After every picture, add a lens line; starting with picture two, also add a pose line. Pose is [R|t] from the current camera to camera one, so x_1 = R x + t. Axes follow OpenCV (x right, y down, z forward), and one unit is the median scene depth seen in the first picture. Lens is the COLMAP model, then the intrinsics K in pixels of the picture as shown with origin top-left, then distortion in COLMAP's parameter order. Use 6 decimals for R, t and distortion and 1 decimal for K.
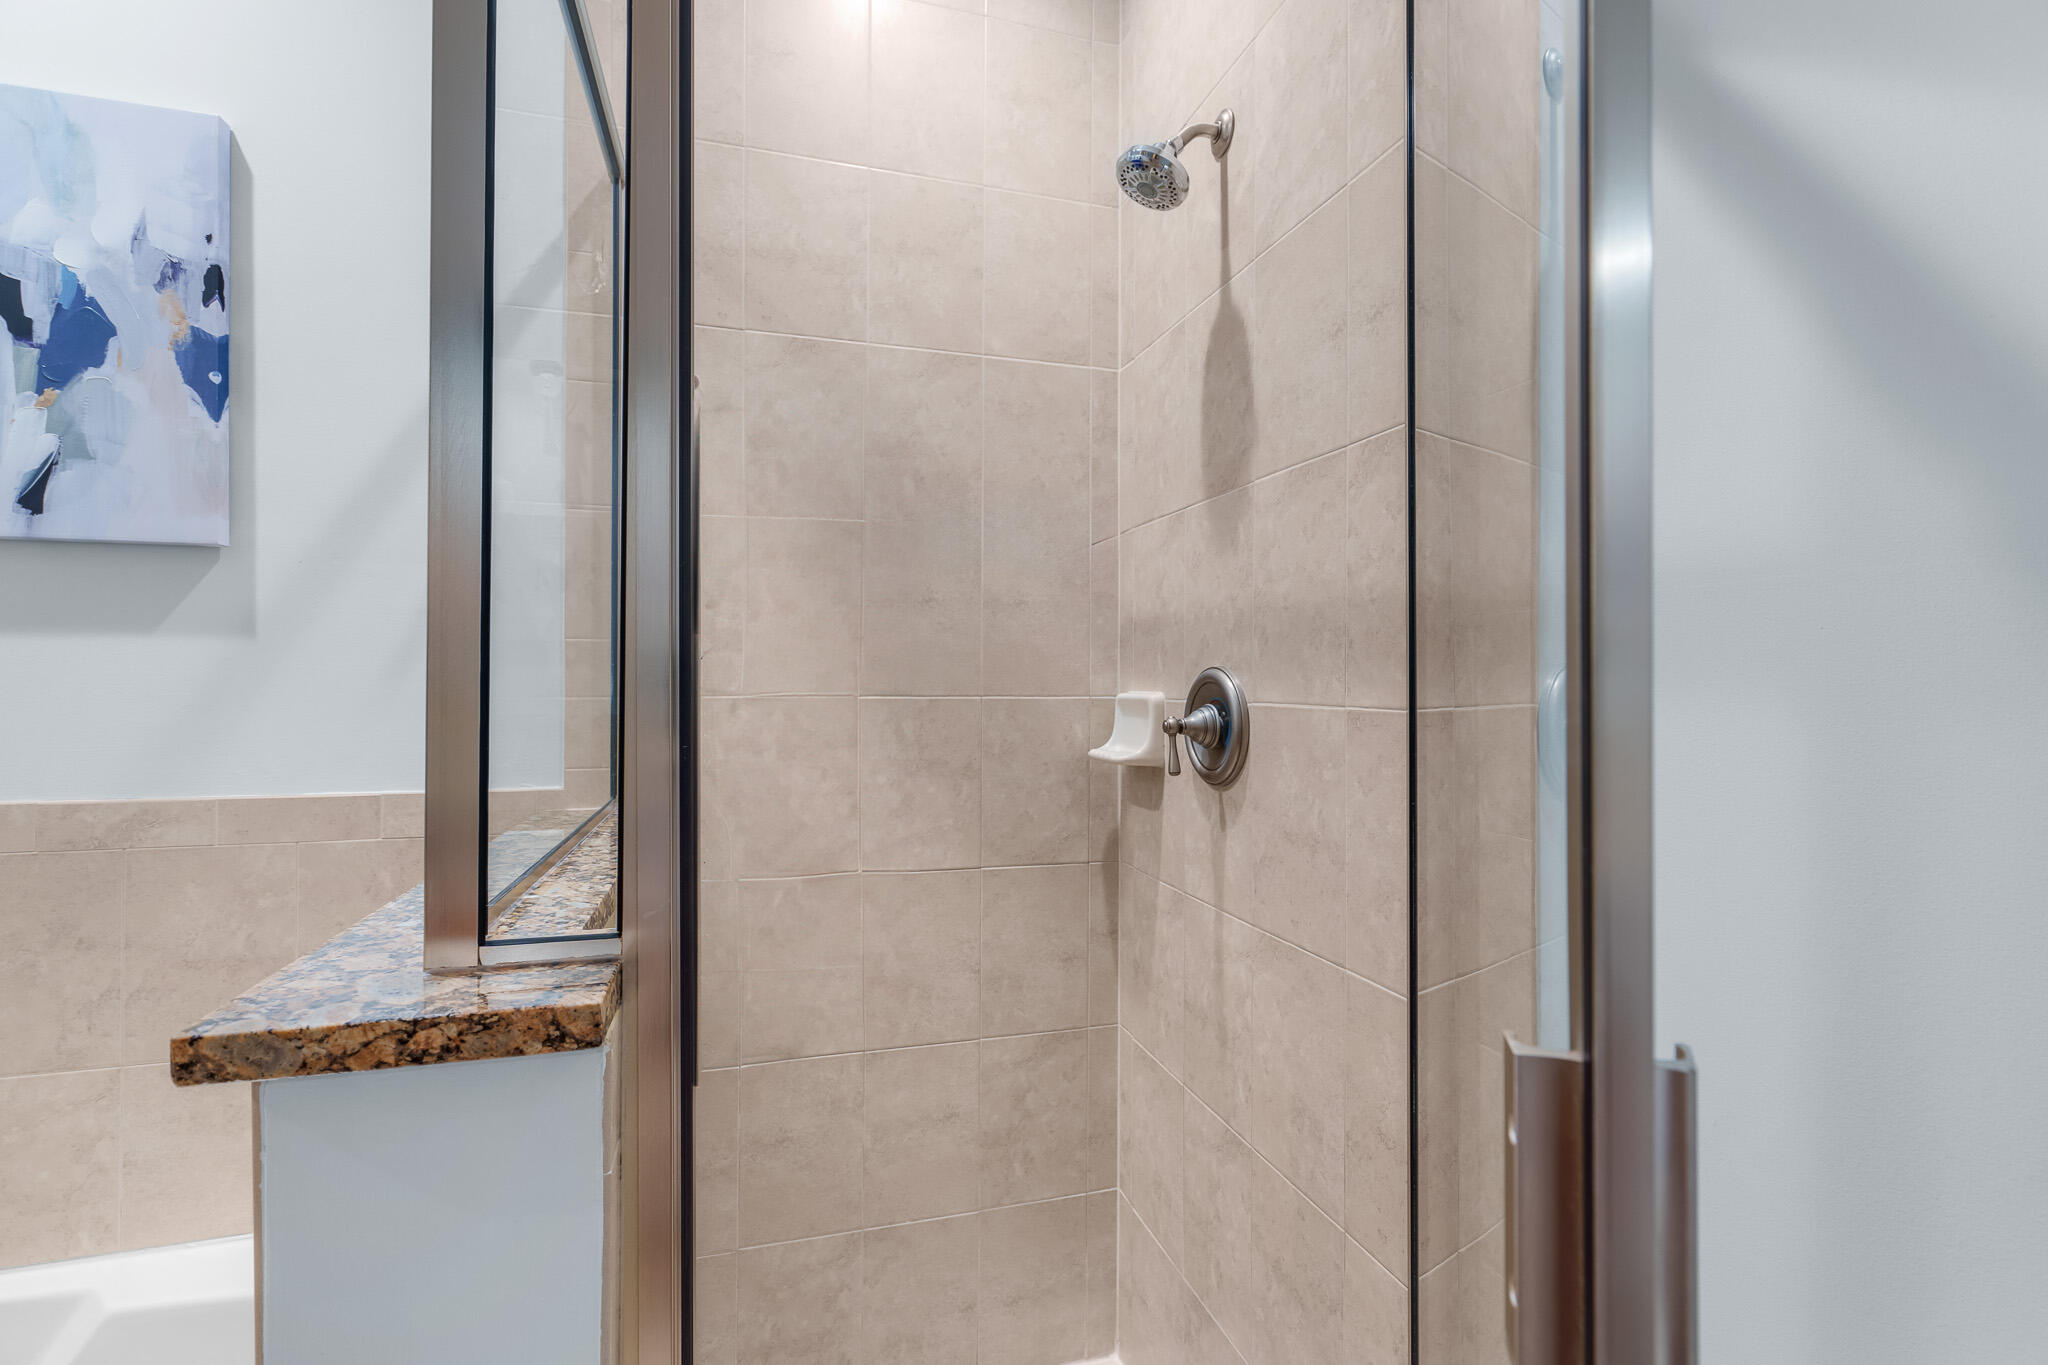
lens RADIAL K [[920.0, 0, 1022.9], [0, 920.0, 681.1], [0, 0, 1]] dist [0.000304, -0.000298]
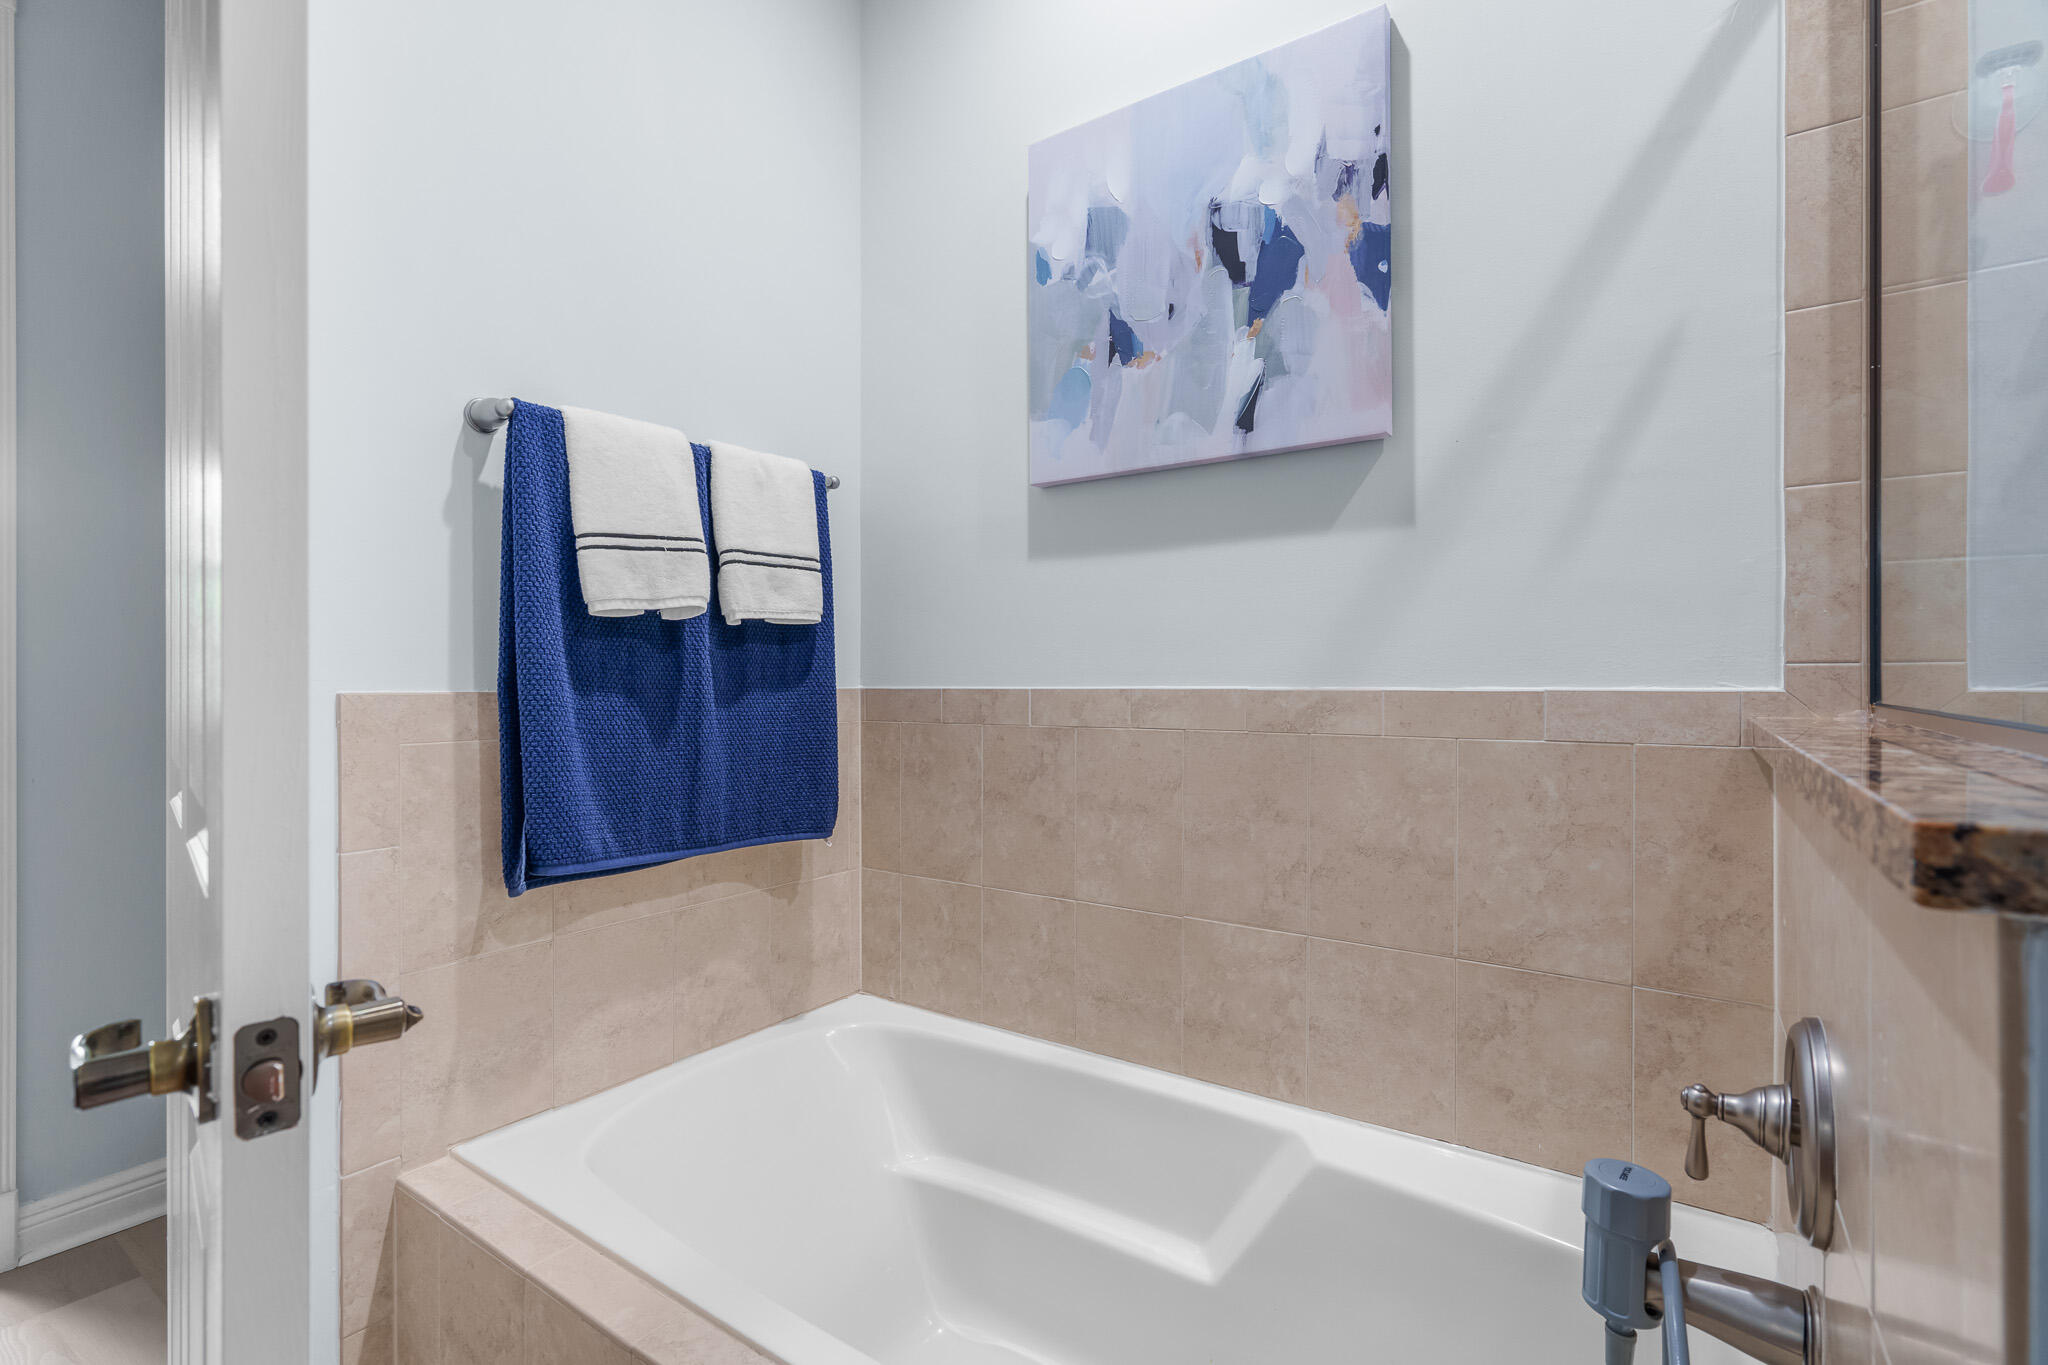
lens RADIAL K [[926.7, 0, 1025.1], [0, 926.7, 686.1], [0, 0, 1]] dist [-0.012140, 0.007764]
pose [[0.625658, -0.000240, -0.780098, -0.346276], [0.004046, 0.999987, 0.002938, 0.124206], [0.780087, -0.004994, 0.625651, 0.067190]]
